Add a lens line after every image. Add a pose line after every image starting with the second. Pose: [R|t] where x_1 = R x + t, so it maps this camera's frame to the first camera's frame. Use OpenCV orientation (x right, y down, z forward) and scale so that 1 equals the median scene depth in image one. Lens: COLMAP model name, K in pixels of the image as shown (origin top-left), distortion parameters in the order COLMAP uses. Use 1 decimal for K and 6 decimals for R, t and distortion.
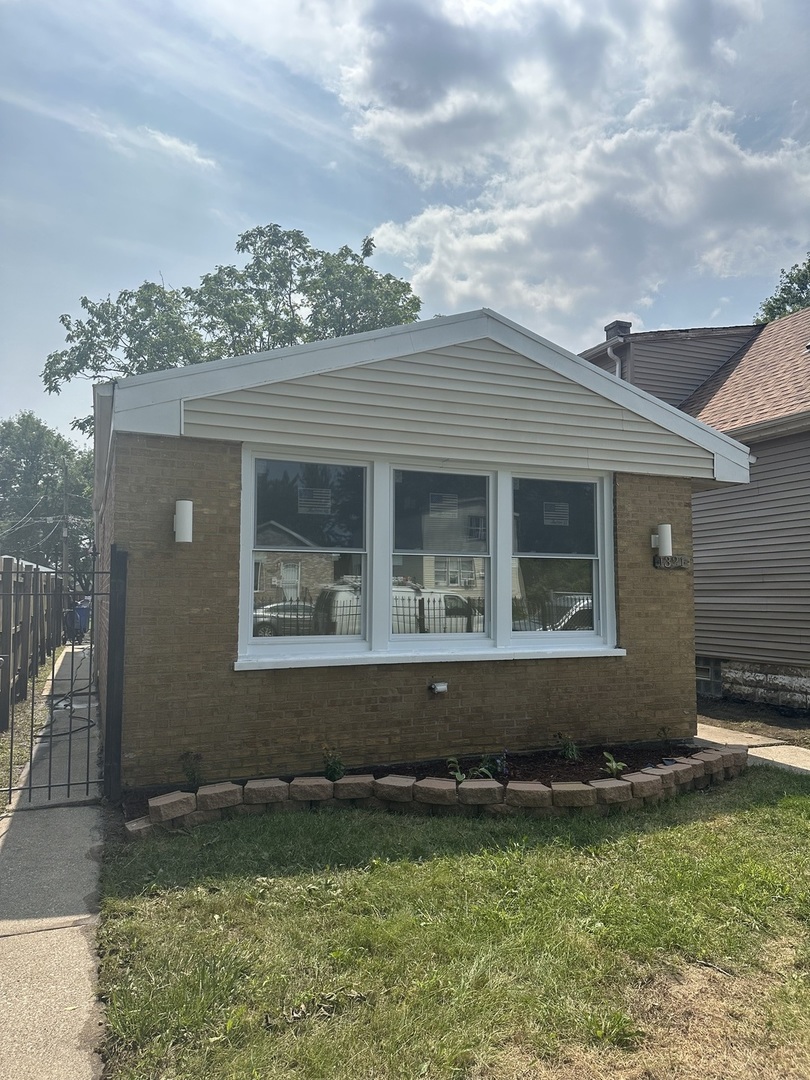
lens RADIAL K [[748.5, 0, 405.0], [0, 748.5, 540.0], [0, 0, 1]] dist [0.134308, -0.238633]
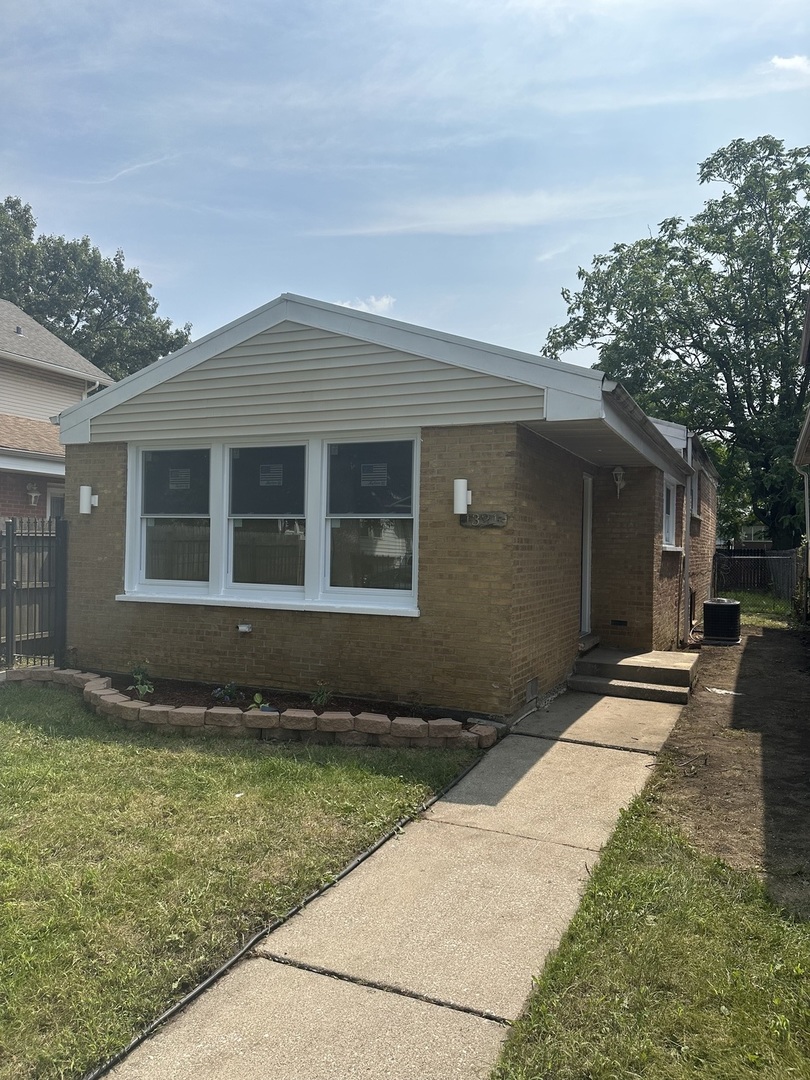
lens RADIAL K [[748.5, 0, 405.0], [0, 748.5, 540.0], [0, 0, 1]] dist [0.134308, -0.238633]
pose [[0.676291, 0.007872, -0.736593, 1.022679], [0.040739, 0.998013, 0.048069, 0.006829], [0.735507, -0.062517, 0.674626, 0.353235]]
